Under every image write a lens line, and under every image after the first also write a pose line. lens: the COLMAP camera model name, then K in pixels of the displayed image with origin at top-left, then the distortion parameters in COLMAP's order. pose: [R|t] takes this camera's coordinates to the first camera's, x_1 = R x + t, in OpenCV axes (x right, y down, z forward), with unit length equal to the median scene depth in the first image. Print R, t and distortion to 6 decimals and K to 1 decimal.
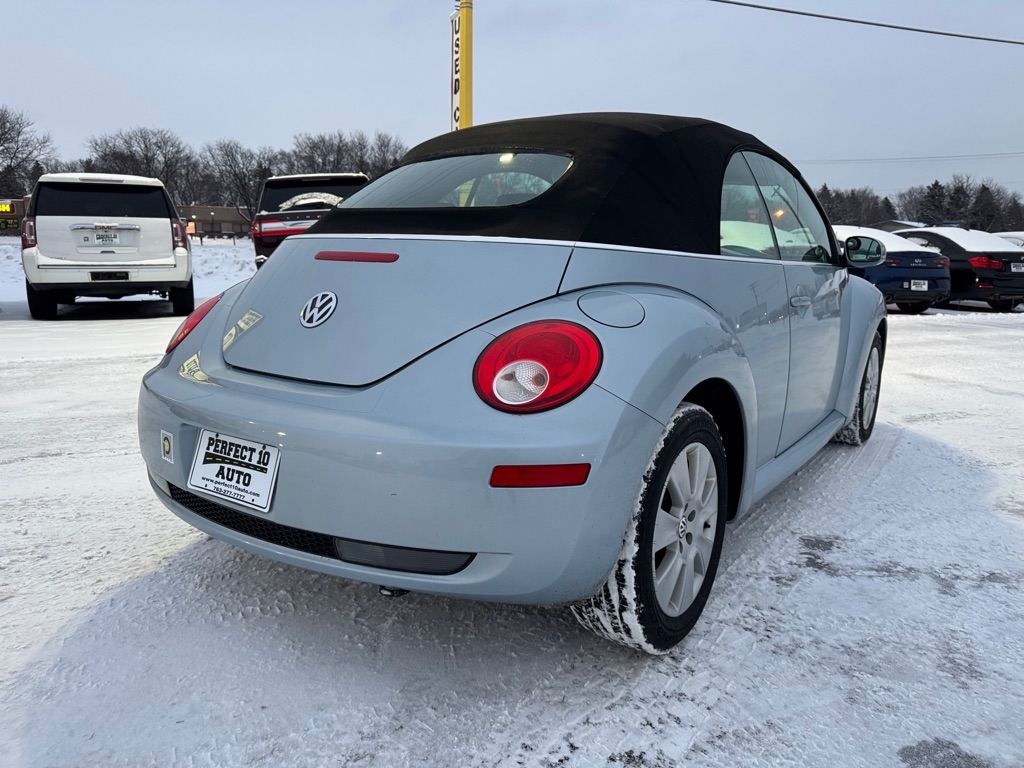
lens RADIAL K [[713.2, 0, 512.0], [0, 713.2, 384.0], [0, 0, 1]] dist [0.026044, -0.030997]
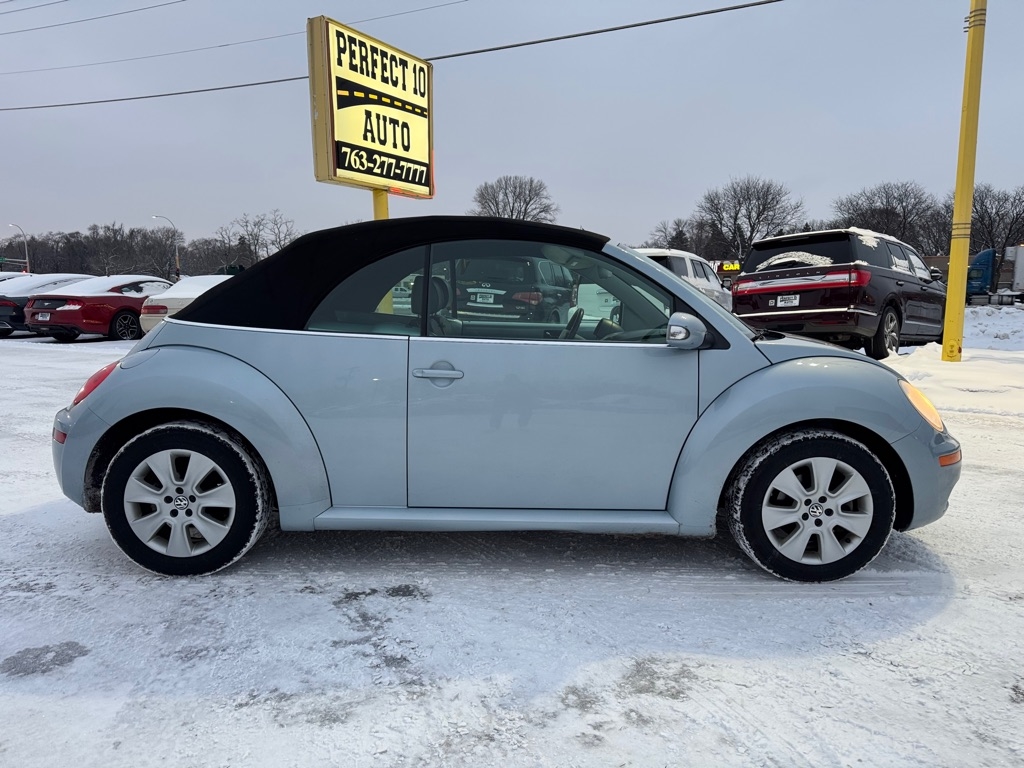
lens RADIAL K [[698.6, 0, 517.3], [0, 698.6, 408.6], [0, 0, 1]] dist [0.075518, -0.100348]
pose [[0.588756, 0.119097, -0.799489, 1.990626], [-0.146737, 0.988399, 0.039179, -0.182425], [0.794881, 0.094248, 0.599402, 0.675631]]
